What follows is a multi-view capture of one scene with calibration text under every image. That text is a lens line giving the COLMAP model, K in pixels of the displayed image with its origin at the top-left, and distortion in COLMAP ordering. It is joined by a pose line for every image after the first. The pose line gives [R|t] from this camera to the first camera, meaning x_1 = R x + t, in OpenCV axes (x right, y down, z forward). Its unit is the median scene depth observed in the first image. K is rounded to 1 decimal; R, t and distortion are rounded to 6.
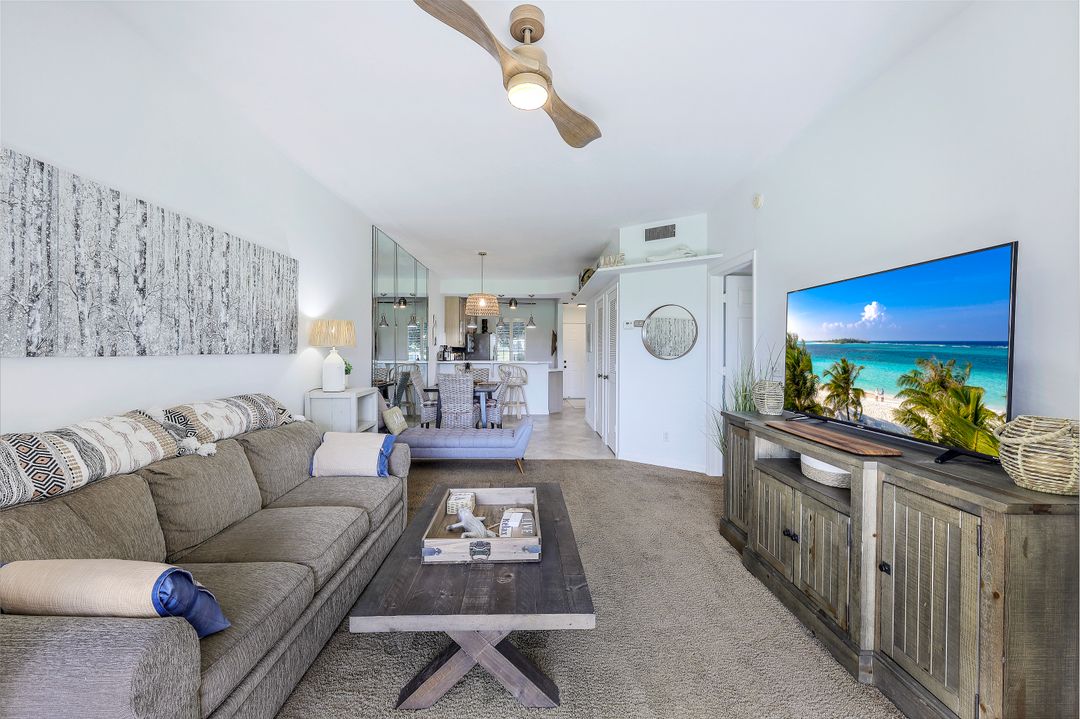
lens RADIAL K [[440.8, 0, 537.3], [0, 440.8, 353.2], [0, 0, 1]] dist [-0.002482, -0.000138]
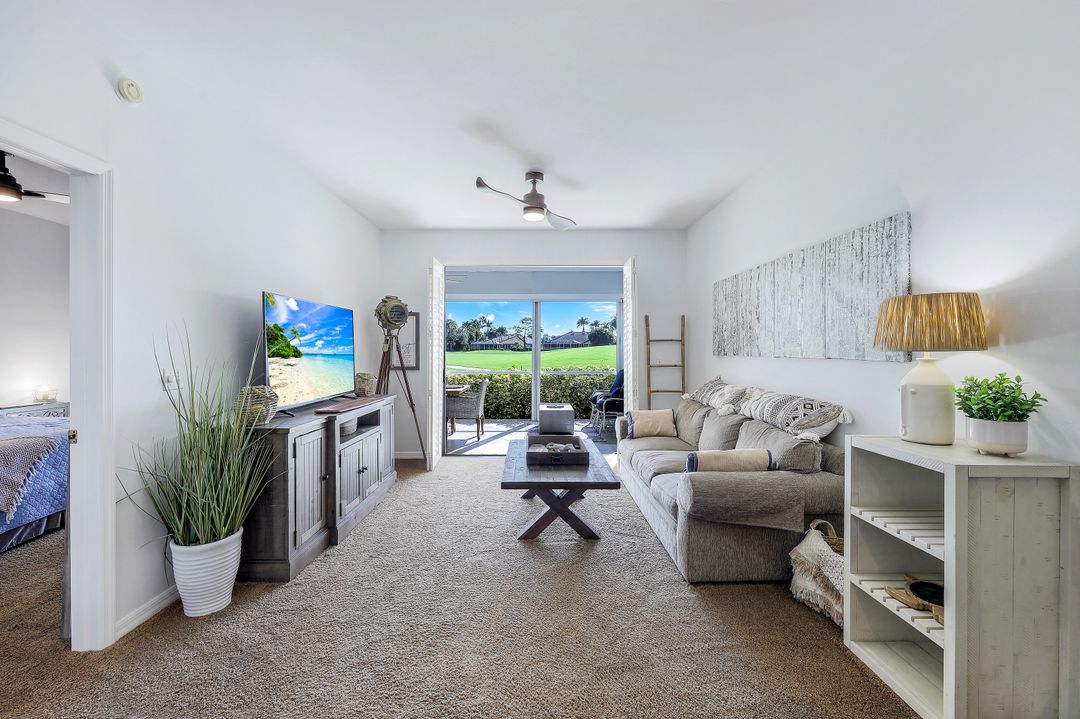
lens RADIAL K [[435.6, 0, 536.1], [0, 435.6, 351.1], [0, 0, 1]] dist [0.000945, 0.000176]
pose [[-0.999827, -0.005484, 0.017791, -0.045388], [-0.005275, 0.999917, 0.011786, -0.022588], [-0.017854, 0.011690, -0.999772, 1.929131]]
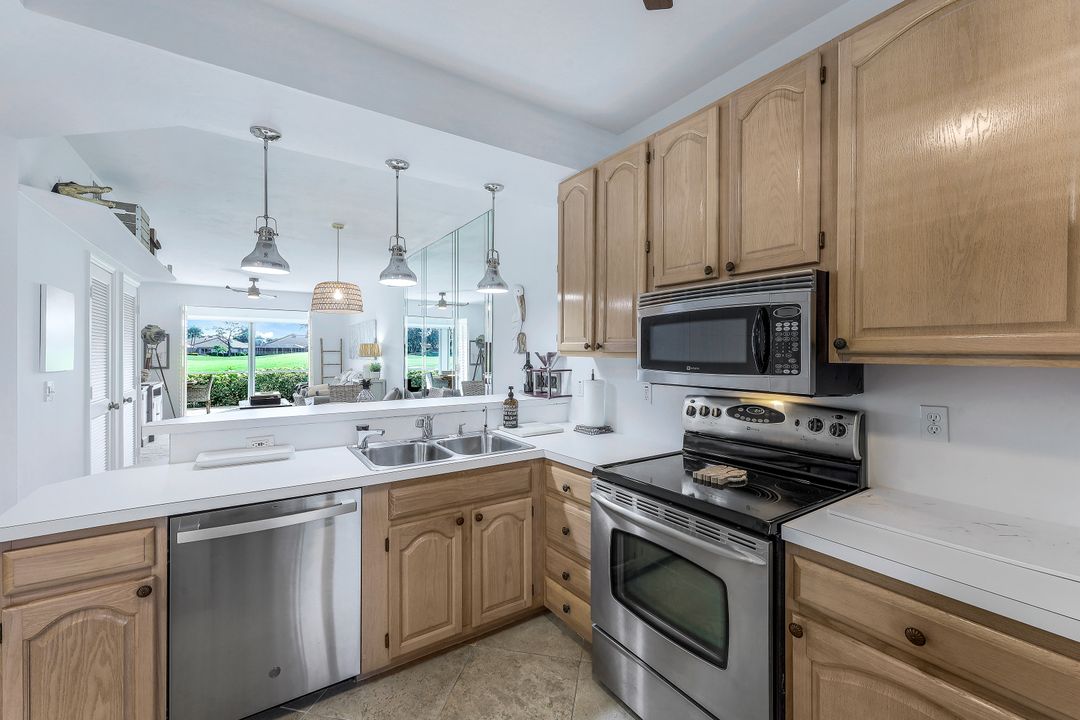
lens RADIAL K [[440.8, 0, 537.3], [0, 440.8, 353.7], [0, 0, 1]] dist [-0.002482, -0.000138]
pose [[-0.842901, -0.004287, -0.538052, -0.031124], [-0.007369, 0.999966, 0.003578, -0.053665], [0.538018, 0.006980, -0.842904, 4.041521]]
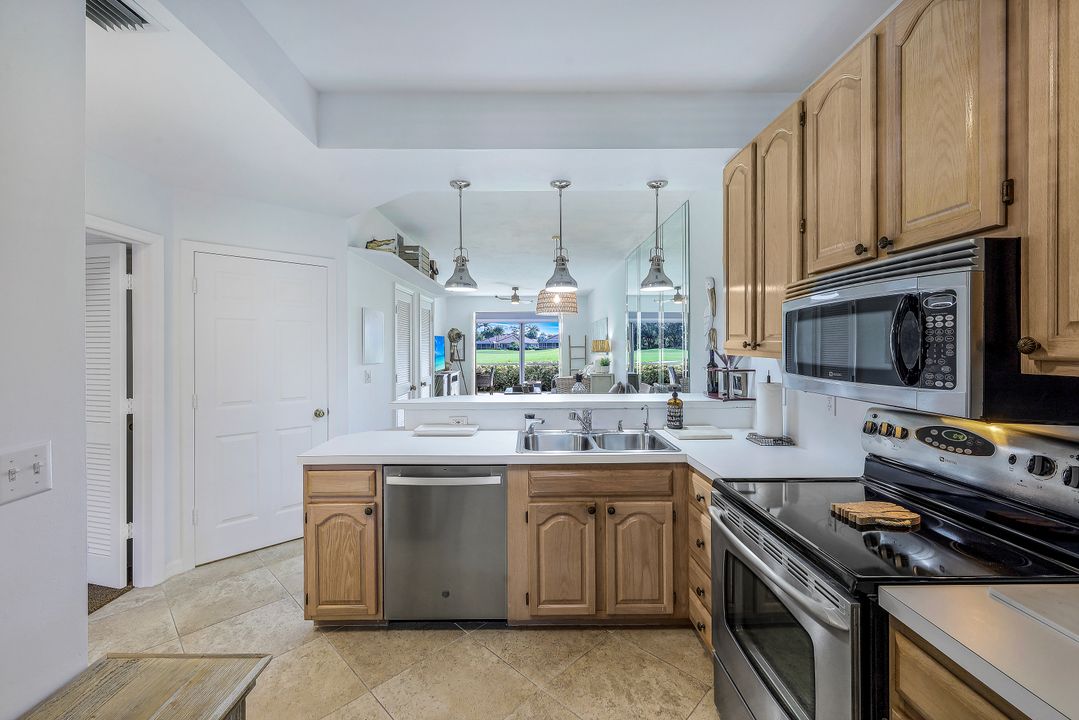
lens RADIAL K [[442.7, 0, 536.9], [0, 442.7, 348.7], [0, 0, 1]] dist [-0.002195, -0.000344]
pose [[-0.999952, 0.000019, 0.009846, -0.219072], [0.000103, 0.999964, 0.008517, -0.066016], [-0.009846, 0.008517, -0.999915, 4.139921]]
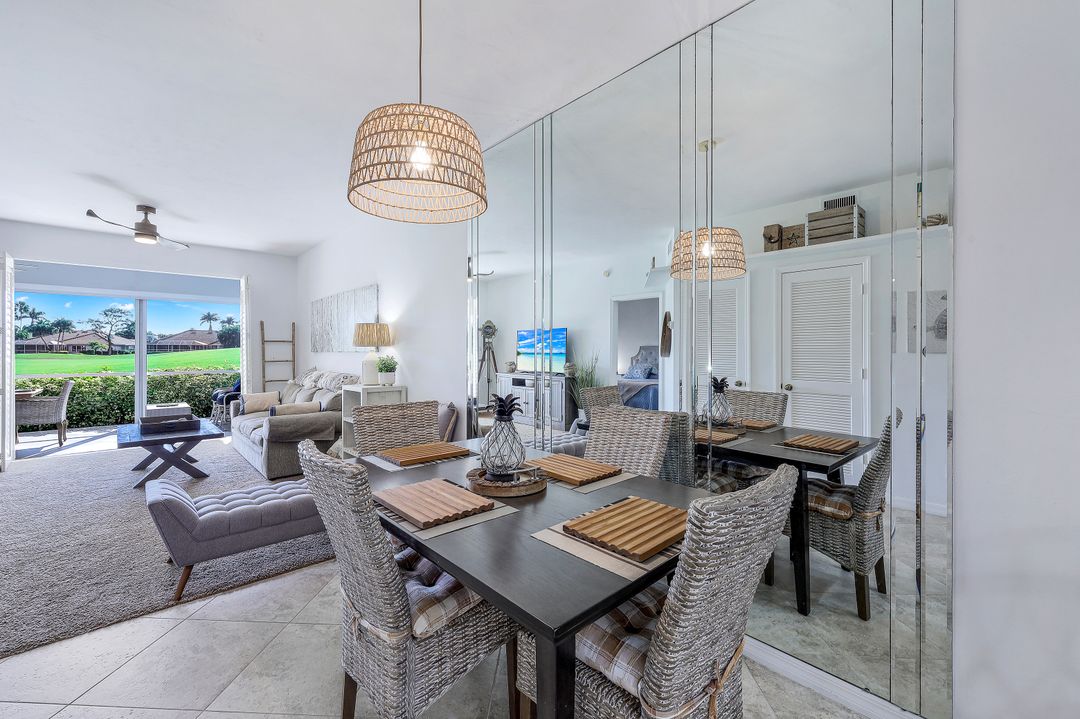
lens RADIAL K [[440.8, 0, 537.3], [0, 440.8, 353.2], [0, 0, 1]] dist [-0.002482, -0.000138]
pose [[-0.746312, -0.001940, -0.665594, -0.013846], [-0.007391, 0.999958, 0.005372, -0.007909], [0.665556, 0.008928, -0.746295, 2.797670]]
